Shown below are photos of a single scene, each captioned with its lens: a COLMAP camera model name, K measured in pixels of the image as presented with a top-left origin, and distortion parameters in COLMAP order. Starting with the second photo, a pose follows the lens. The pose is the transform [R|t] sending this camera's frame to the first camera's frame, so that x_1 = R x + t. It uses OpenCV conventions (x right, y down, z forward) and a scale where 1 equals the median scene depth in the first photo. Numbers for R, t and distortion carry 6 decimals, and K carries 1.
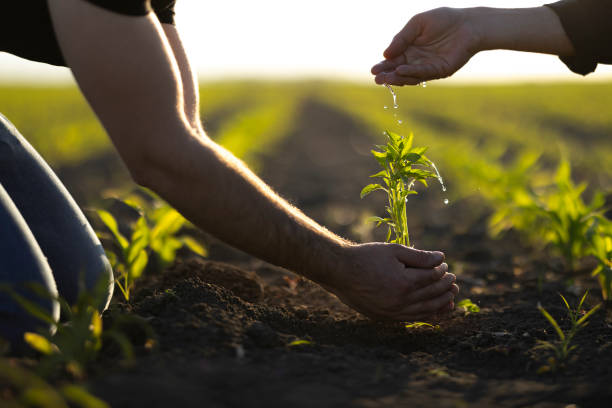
lens RADIAL K [[1642.9, 0, 305.4], [0, 1642.9, 200.4], [0, 0, 1]] dist [0.020783, 0.000000]
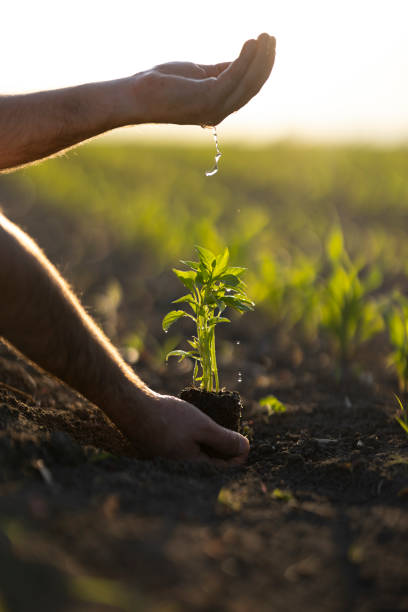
lens RADIAL K [[1642.9, 0, 201.2], [0, 1642.9, 307.5], [0, 0, 1]] dist [0.020783, 0.000000]
pose [[0.985486, 0.011136, 0.169388, -0.084853], [-0.017520, 0.999189, 0.036243, -0.017258], [-0.168848, -0.038685, 0.984883, 0.156636]]
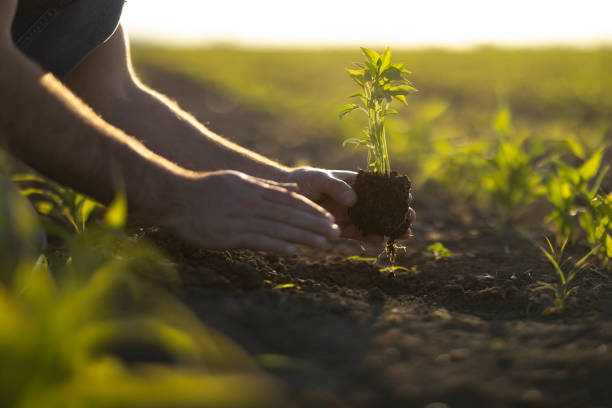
lens RADIAL K [[1642.9, 0, 326.6], [0, 1642.9, 226.1], [0, 0, 1]] dist [0.020783, 0.000000]
pose [[0.991752, 0.004708, 0.128084, -0.091606], [-0.009324, 0.999328, 0.035459, 0.016187], [-0.127831, -0.036360, 0.991129, 0.045044]]
